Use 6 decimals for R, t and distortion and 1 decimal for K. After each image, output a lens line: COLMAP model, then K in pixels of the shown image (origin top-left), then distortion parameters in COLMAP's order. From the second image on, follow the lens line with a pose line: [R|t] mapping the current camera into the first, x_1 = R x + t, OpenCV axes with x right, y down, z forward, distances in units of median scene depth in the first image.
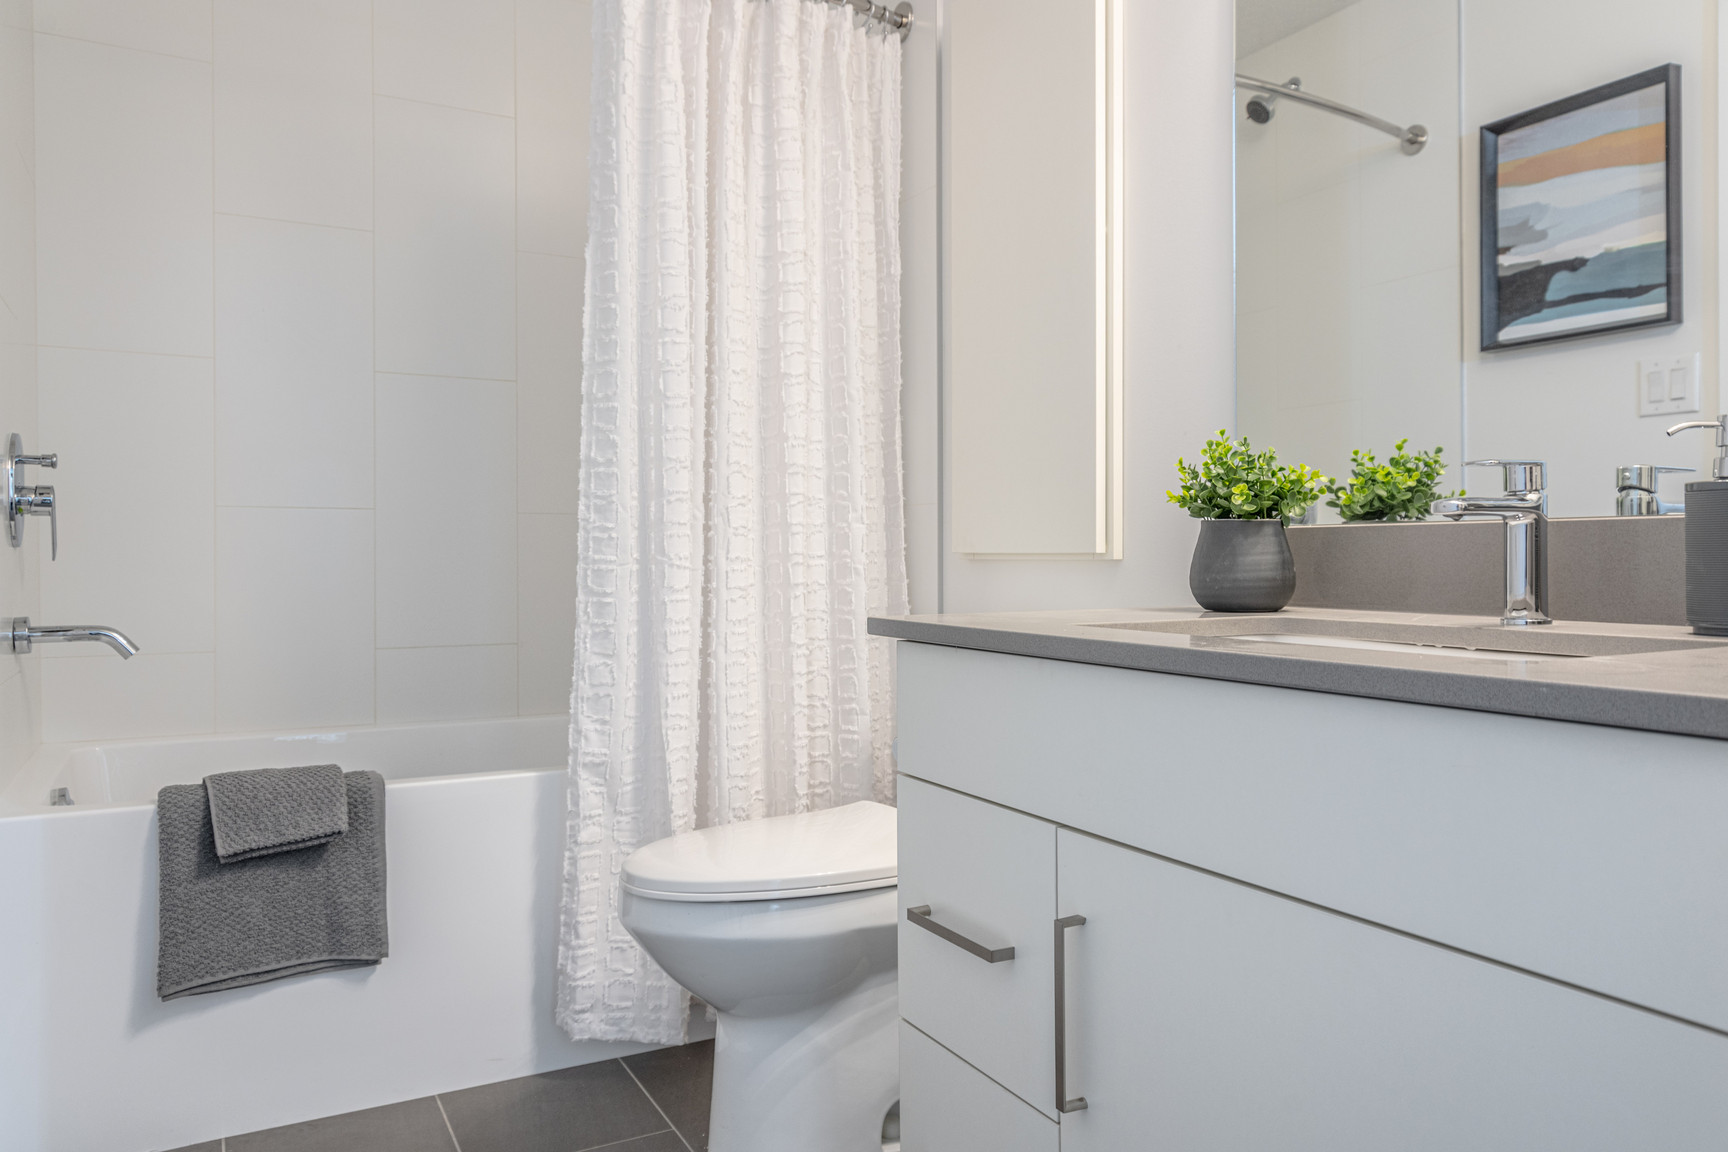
lens RADIAL K [[1138.3, 0, 885.4], [0, 1138.3, 574.4], [0, 0, 1]] dist [0.021223, -0.002919]
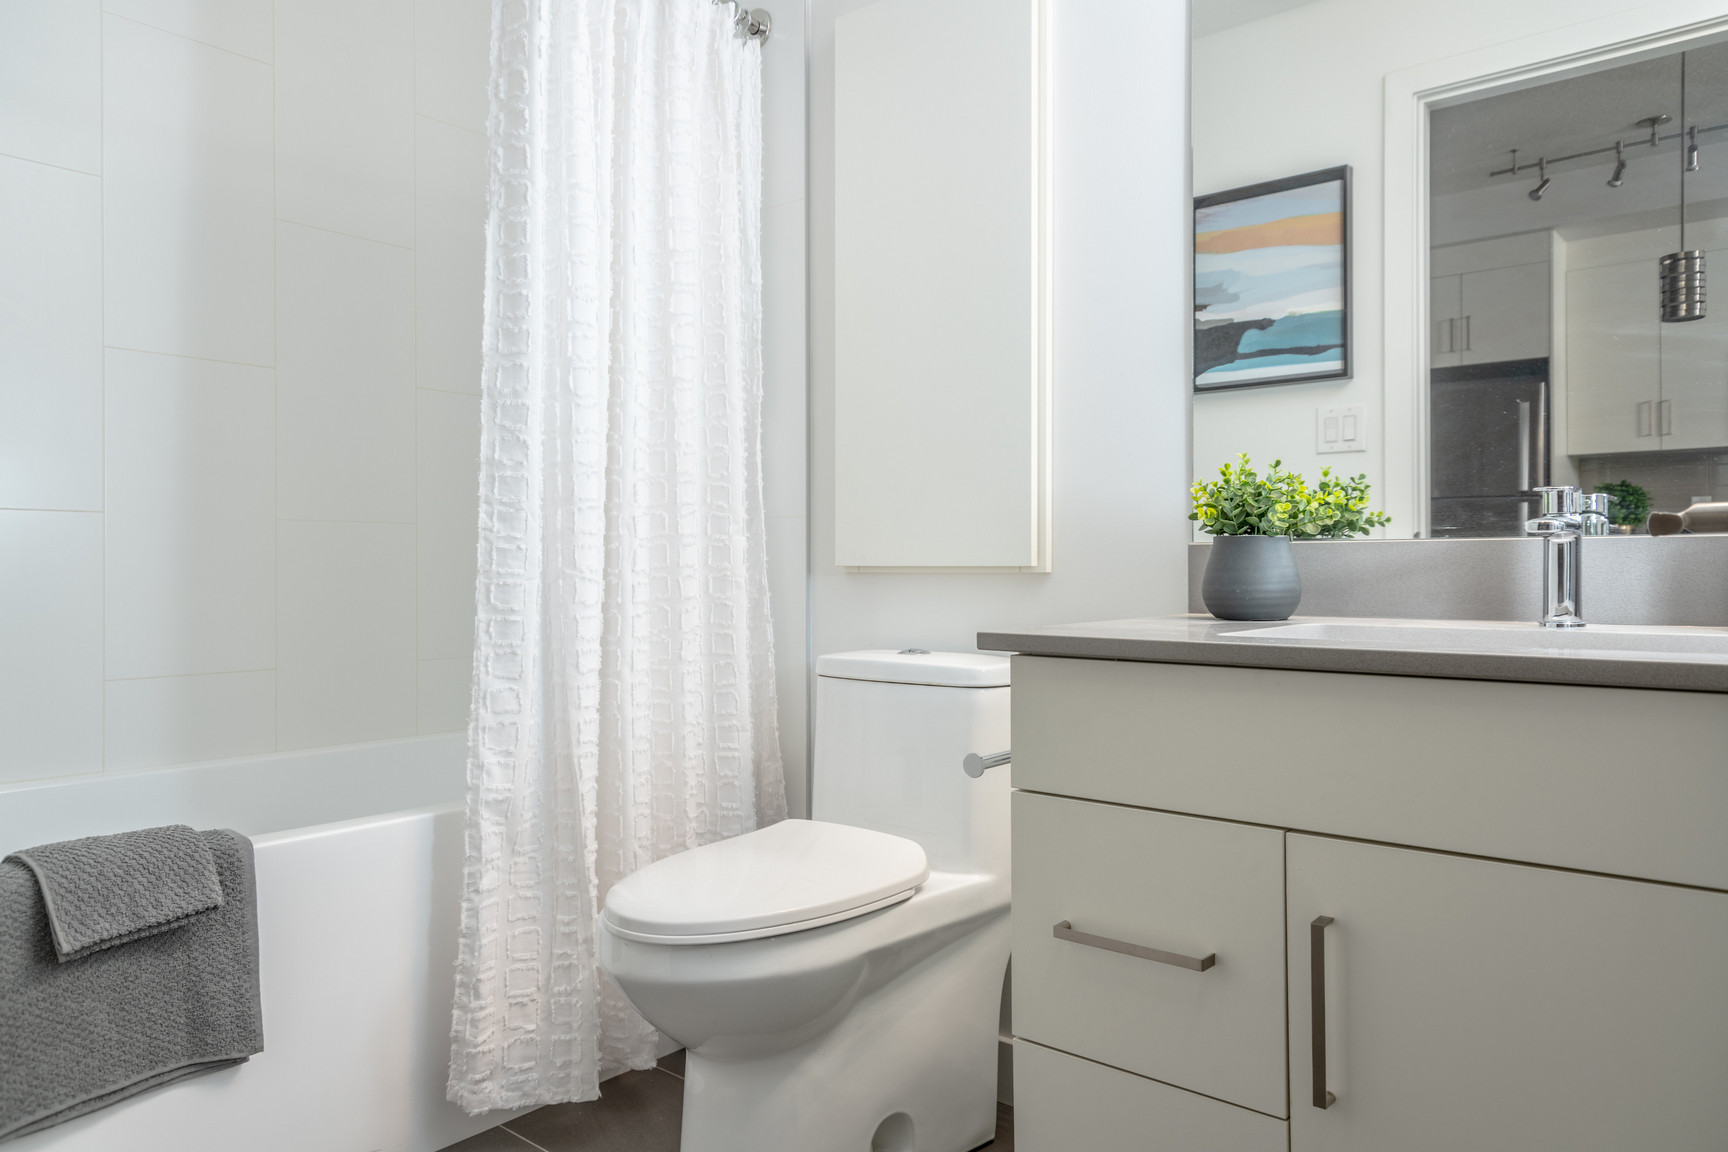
lens RADIAL K [[1092.5, 0, 863.5], [0, 1092.5, 582.7], [0, 0, 1]] dist [0.033528, -0.011574]
pose [[0.945369, -0.004815, 0.325967, -0.263642], [0.005729, 0.999982, -0.001844, -0.002190], [-0.325952, 0.003611, 0.945379, 0.089786]]
